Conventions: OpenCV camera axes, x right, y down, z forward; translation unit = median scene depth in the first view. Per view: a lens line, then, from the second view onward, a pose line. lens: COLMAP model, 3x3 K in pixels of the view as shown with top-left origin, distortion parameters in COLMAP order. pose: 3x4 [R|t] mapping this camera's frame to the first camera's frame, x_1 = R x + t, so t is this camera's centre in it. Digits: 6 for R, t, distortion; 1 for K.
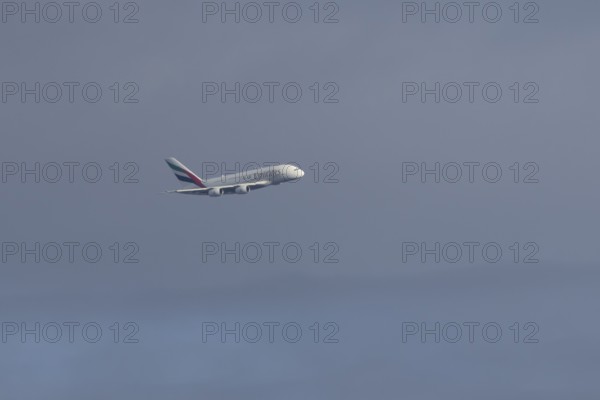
lens RADIAL K [[302.1, 0, 298.5], [0, 302.1, 198.8], [0, 0, 1]] dist [-0.000260, 0.000008]
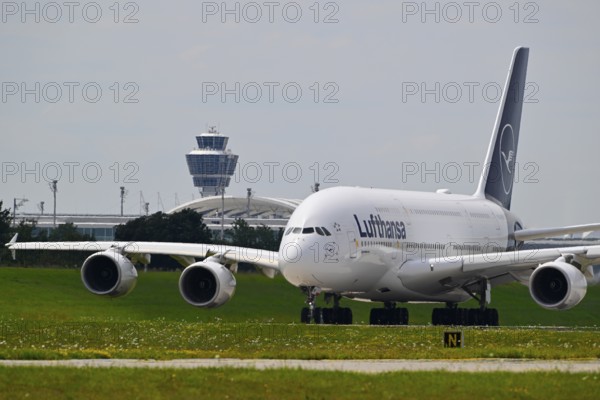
lens RADIAL K [[302.1, 0, 298.5], [0, 302.1, 198.8], [0, 0, 1]] dist [-0.000260, 0.000008]
pose [[1.000000, 0.000523, 0.000133, -0.000076], [-0.000523, 1.000000, -0.000228, 0.756050], [-0.000133, 0.000227, 1.000000, 0.000076]]
